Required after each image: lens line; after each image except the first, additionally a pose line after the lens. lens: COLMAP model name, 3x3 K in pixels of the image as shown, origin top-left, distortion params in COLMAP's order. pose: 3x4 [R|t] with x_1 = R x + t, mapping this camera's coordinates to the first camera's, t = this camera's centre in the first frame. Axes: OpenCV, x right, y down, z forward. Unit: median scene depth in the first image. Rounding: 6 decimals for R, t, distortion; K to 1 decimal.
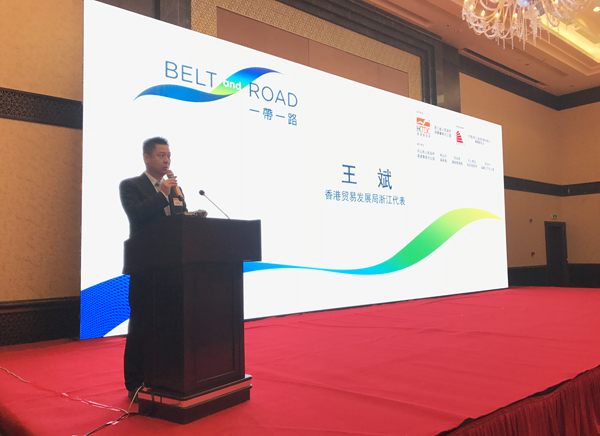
lens RADIAL K [[488.5, 0, 300.4], [0, 488.5, 227.9], [0, 0, 1]] dist [-0.004795, -0.001100]
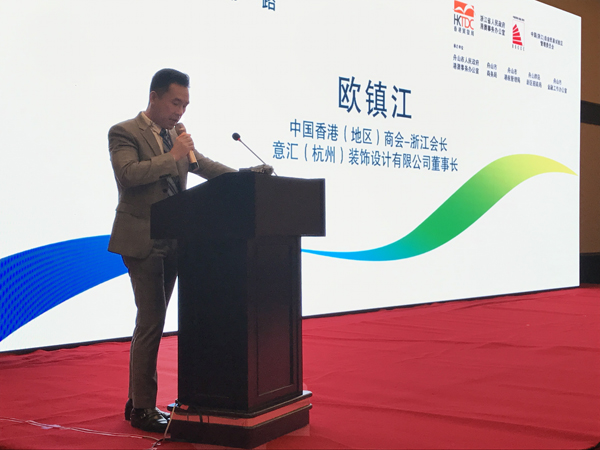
lens RADIAL K [[928.4, 0, 300.0], [0, 928.4, 225.0], [0, 0, 1]] dist [0.064009, -0.066952]
pose [[0.989373, 0.023200, 0.143535, -0.105795], [-0.031164, 0.998082, 0.053488, -0.007005], [-0.142019, -0.057392, 0.988199, -0.117934]]
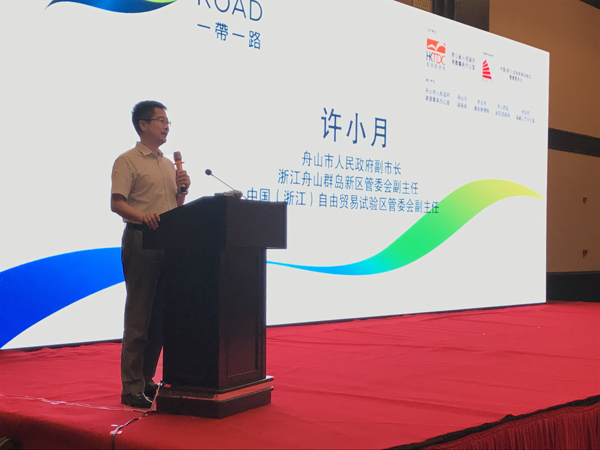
lens RADIAL K [[928.4, 0, 300.0], [0, 928.4, 225.0], [0, 0, 1]] dist [0.064009, -0.066952]
pose [[0.988750, 0.038477, 0.144542, -0.100727], [-0.043757, 0.998480, 0.033523, -0.010946], [-0.143032, -0.039470, 0.988931, -0.220669]]
